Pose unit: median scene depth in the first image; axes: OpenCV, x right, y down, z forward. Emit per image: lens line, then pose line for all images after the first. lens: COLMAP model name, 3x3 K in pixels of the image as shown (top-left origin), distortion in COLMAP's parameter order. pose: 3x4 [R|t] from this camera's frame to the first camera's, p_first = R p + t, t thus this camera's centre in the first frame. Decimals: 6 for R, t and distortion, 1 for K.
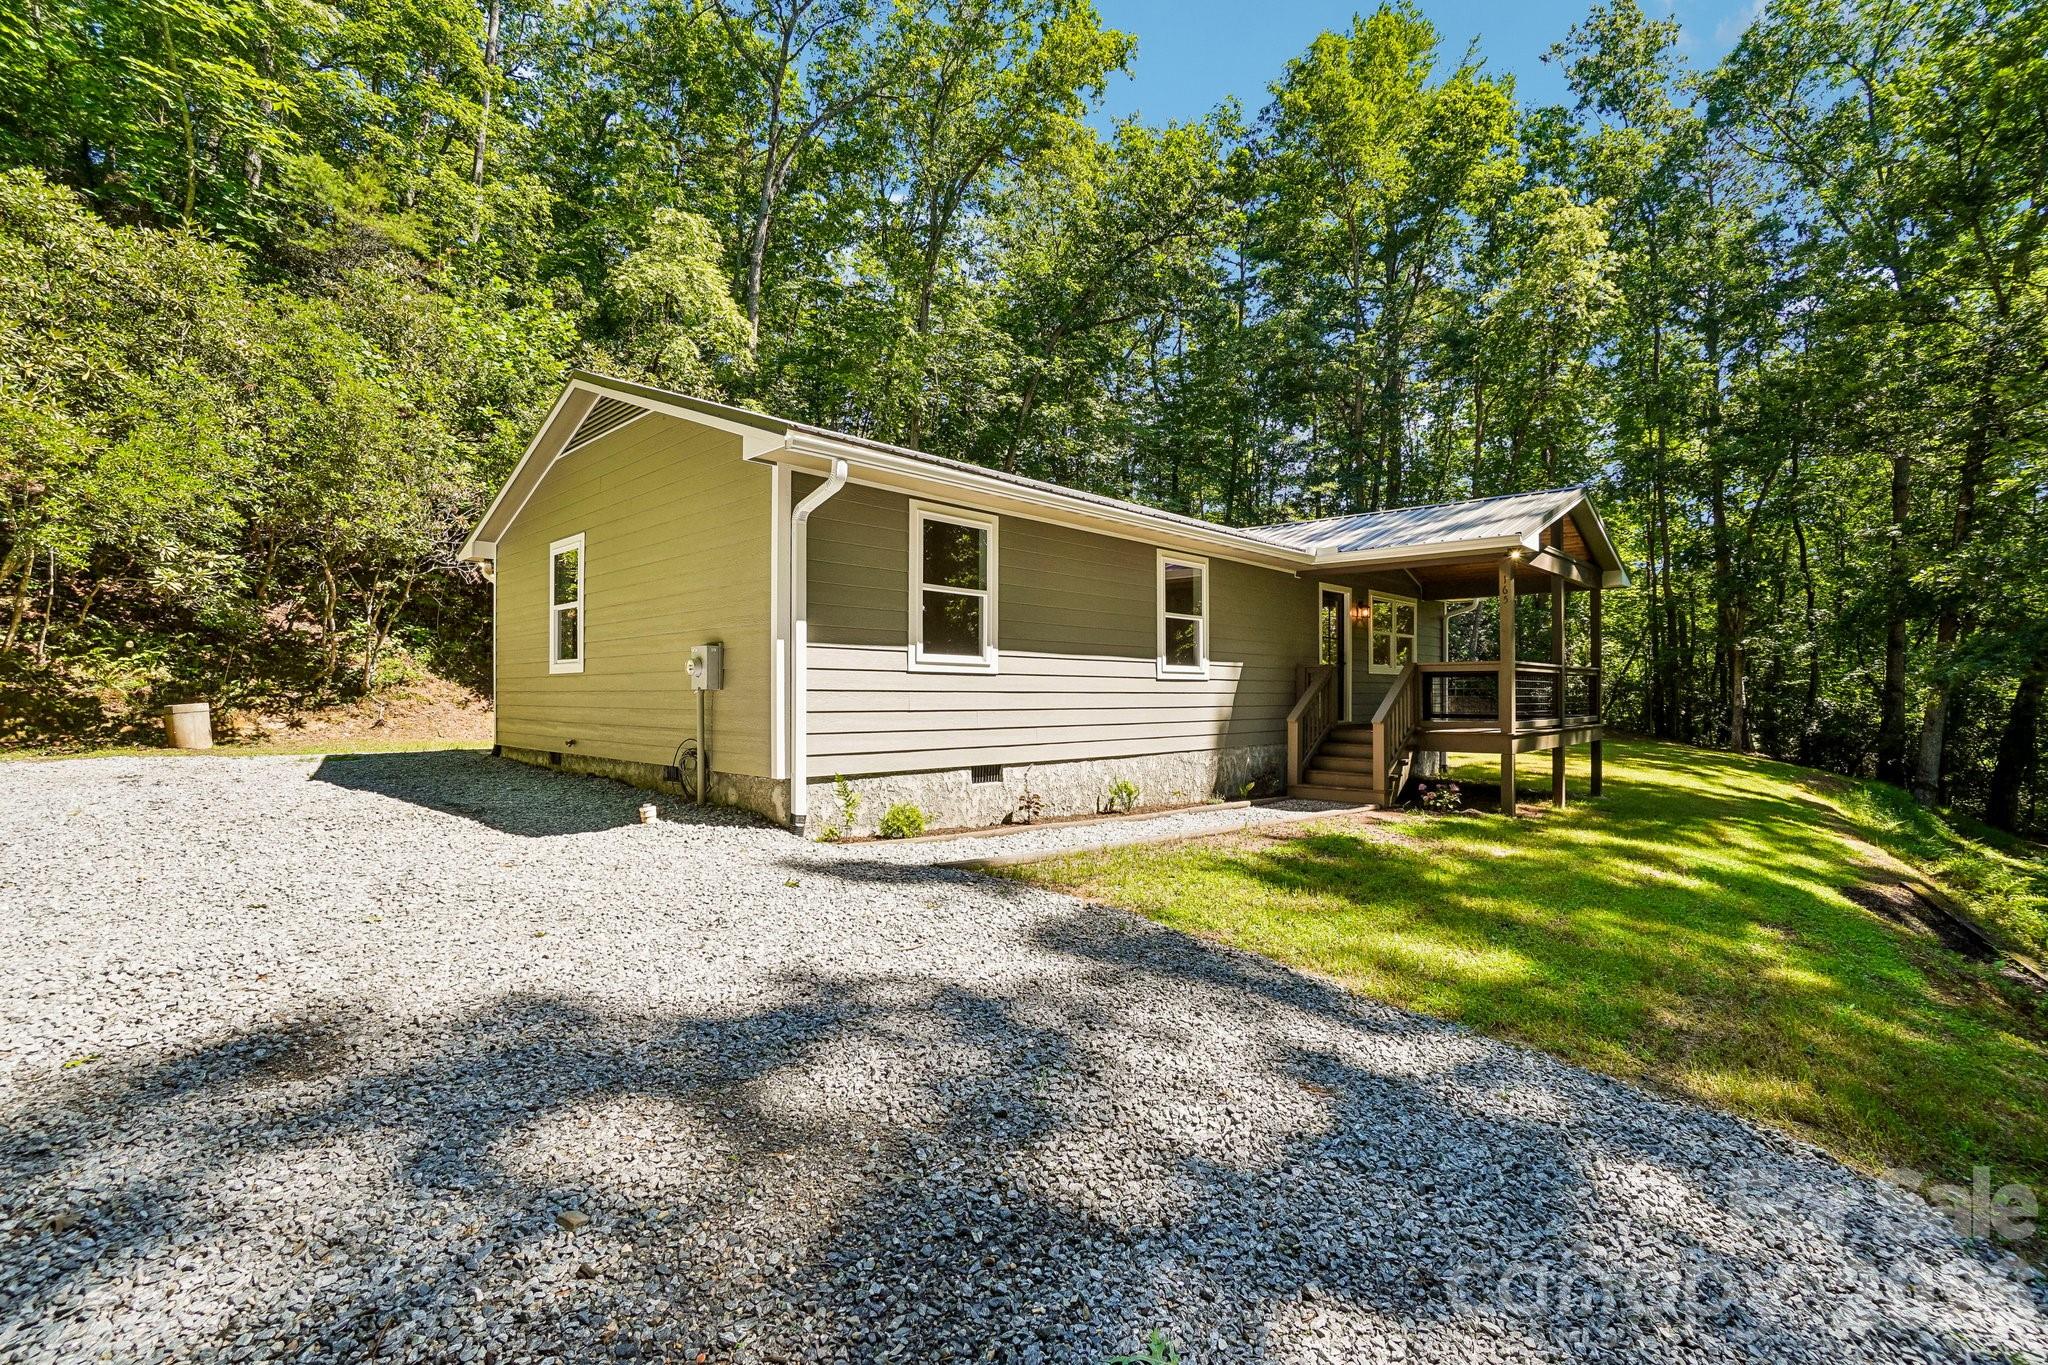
lens RADIAL K [[902.1, 0, 1019.2], [0, 902.1, 677.6], [0, 0, 1]] dist [-0.066353, 0.025501]
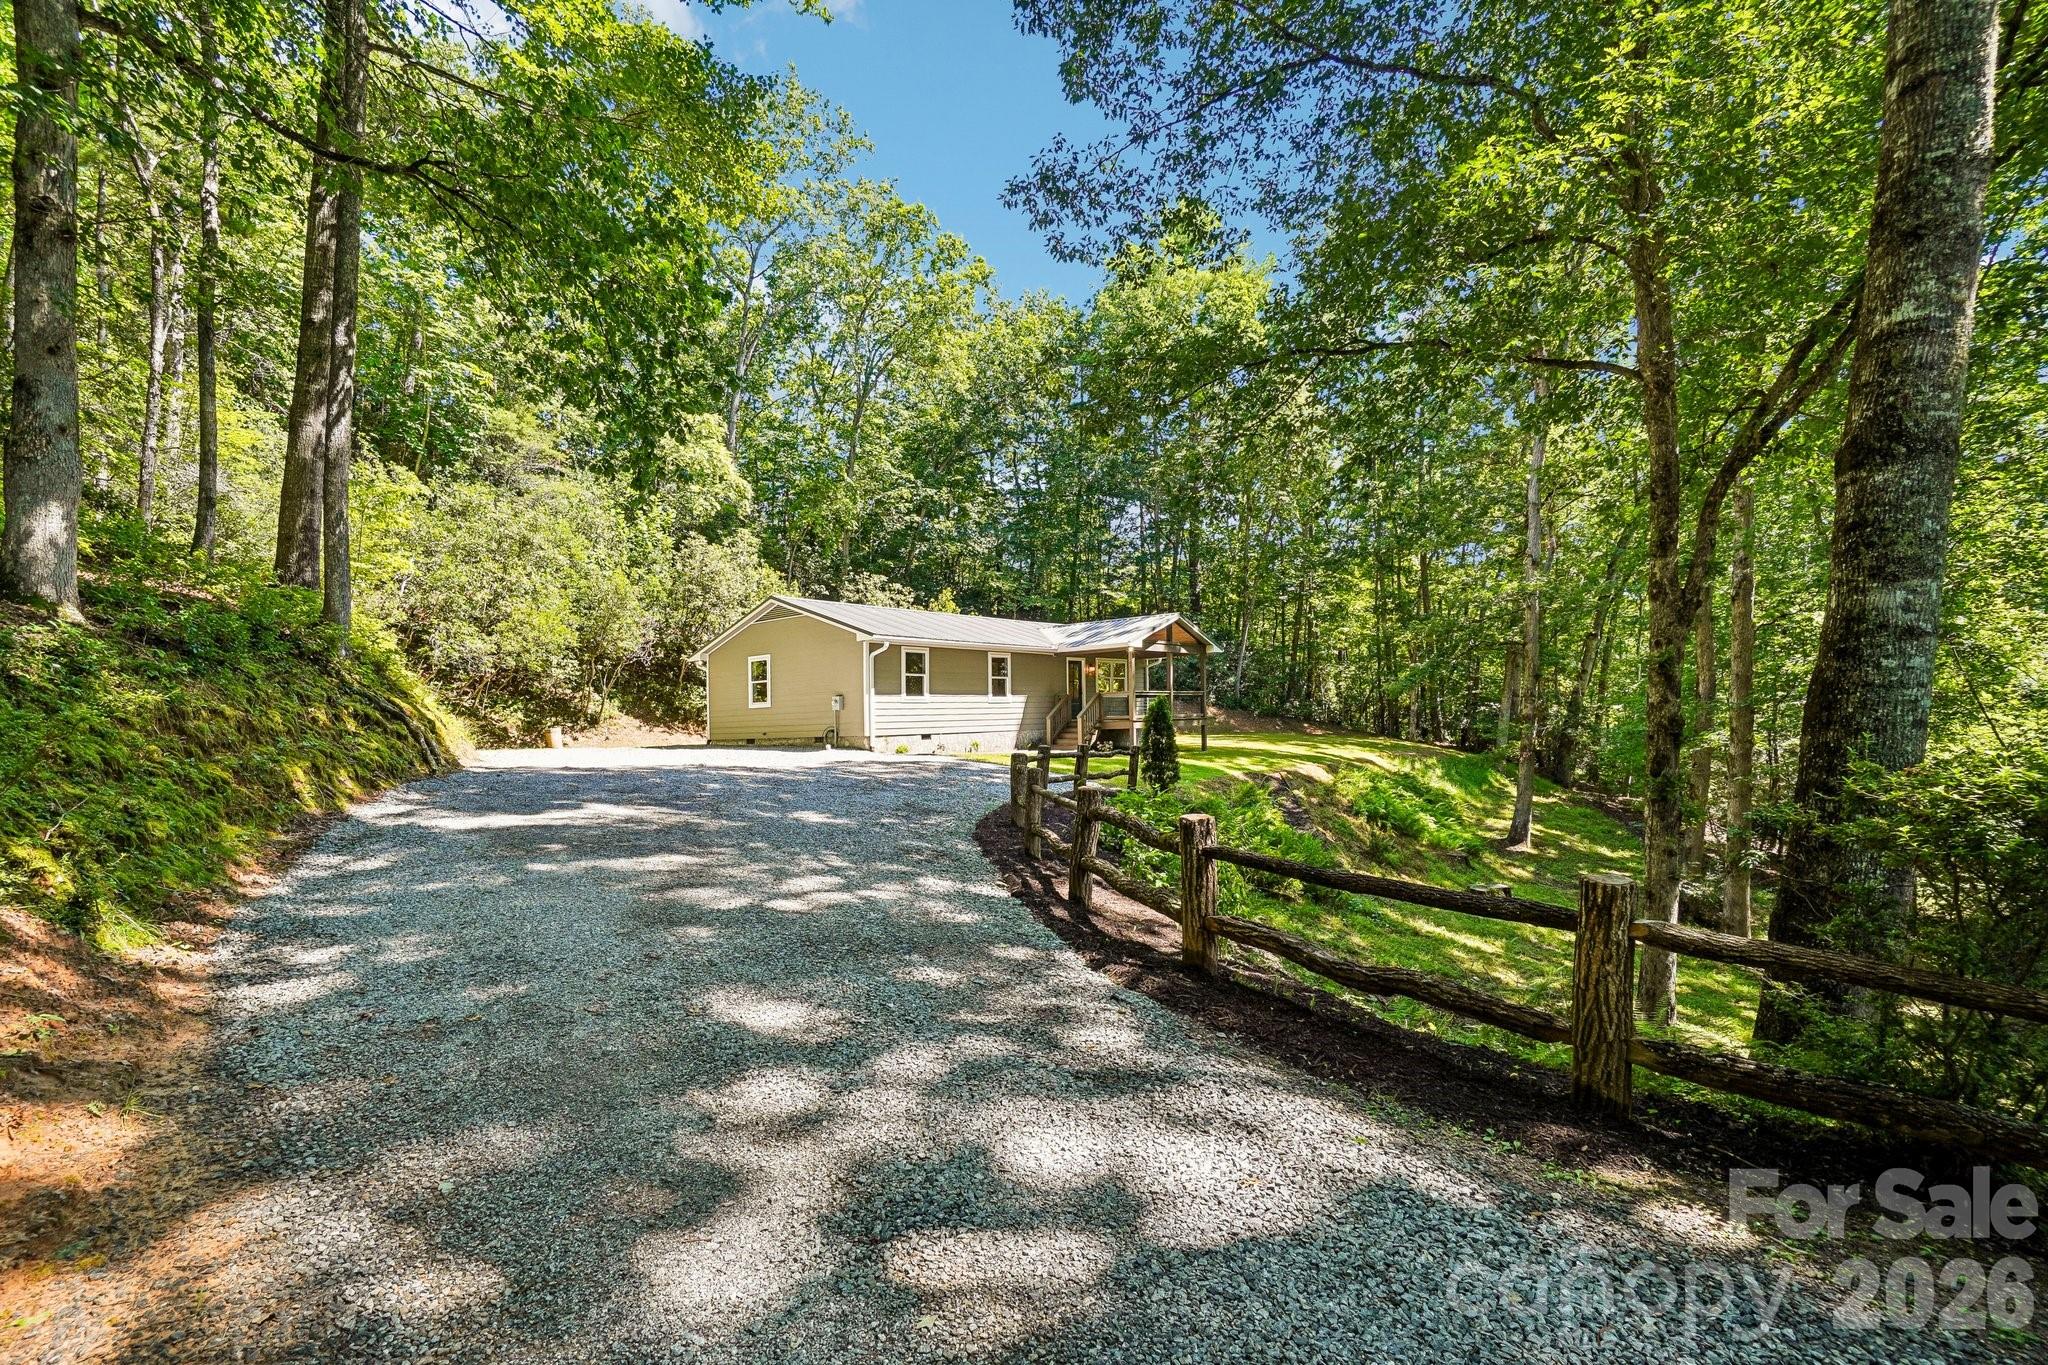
lens RADIAL K [[932.1, 0, 1002.7], [0, 932.1, 707.8], [0, 0, 1]] dist [-0.055982, 0.000265]
pose [[0.994771, -0.032312, 0.096888, -0.055751], [0.032455, 0.999473, 0.000095, 0.015095], [-0.096840, 0.003050, 0.995295, -1.404415]]
